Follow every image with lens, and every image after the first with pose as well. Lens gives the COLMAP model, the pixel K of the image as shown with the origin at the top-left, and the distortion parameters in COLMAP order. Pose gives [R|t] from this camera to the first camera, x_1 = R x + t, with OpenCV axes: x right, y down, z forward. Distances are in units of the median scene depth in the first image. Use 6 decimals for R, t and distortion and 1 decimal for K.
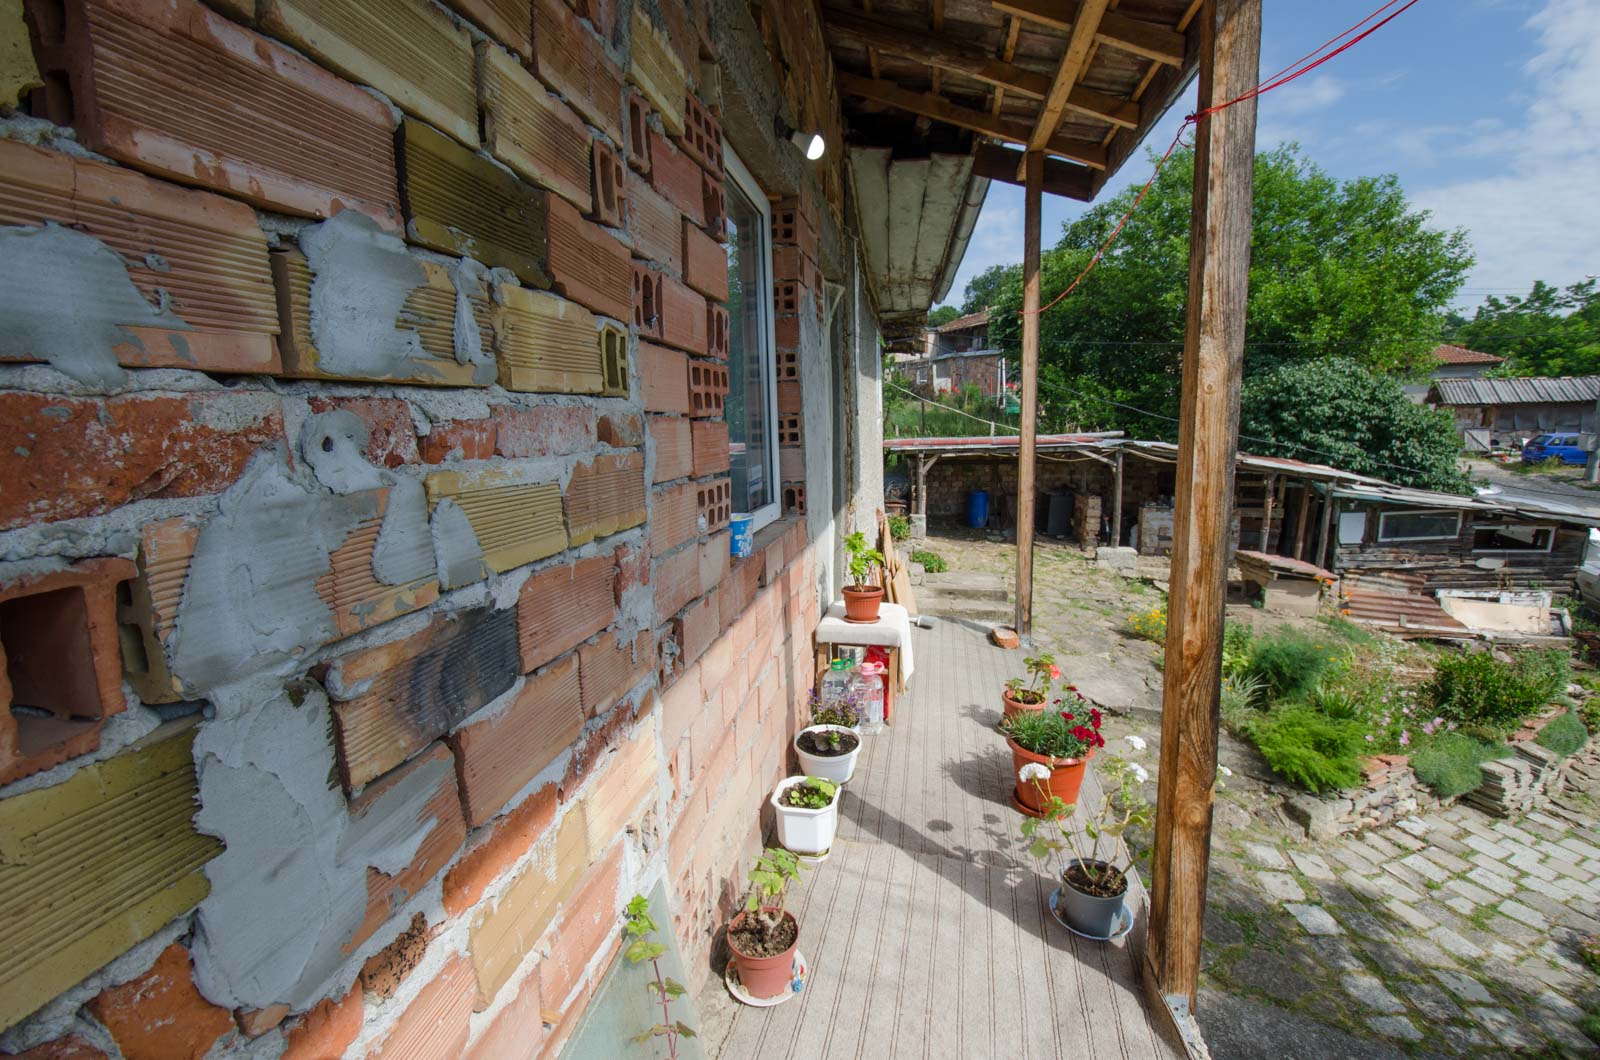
lens RADIAL K [[688.5, 0, 802.1], [0, 688.5, 533.3], [0, 0, 1]] dist [0.015548, -0.024147]
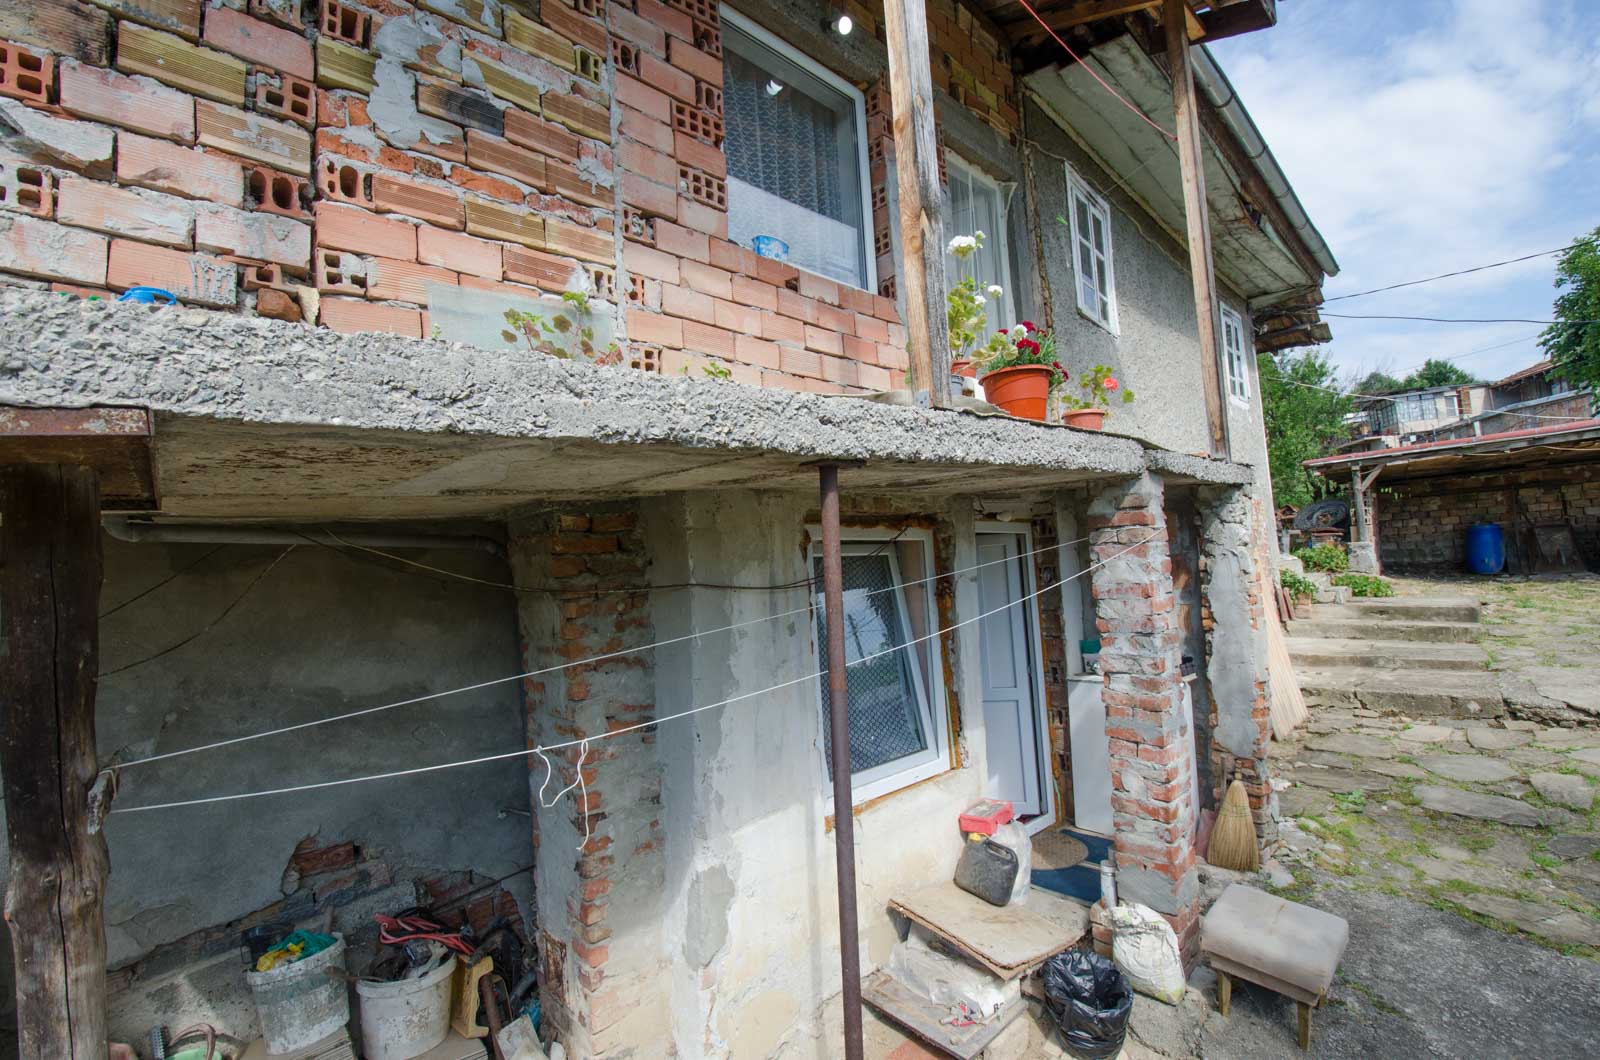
lens RADIAL K [[688.5, 0, 802.1], [0, 688.5, 533.3], [0, 0, 1]] dist [0.015548, -0.024147]
pose [[0.798576, -0.063247, -0.598562, 1.194309], [-0.053177, 0.983161, -0.174833, 1.248134], [0.599540, 0.171447, 0.781766, -0.090955]]
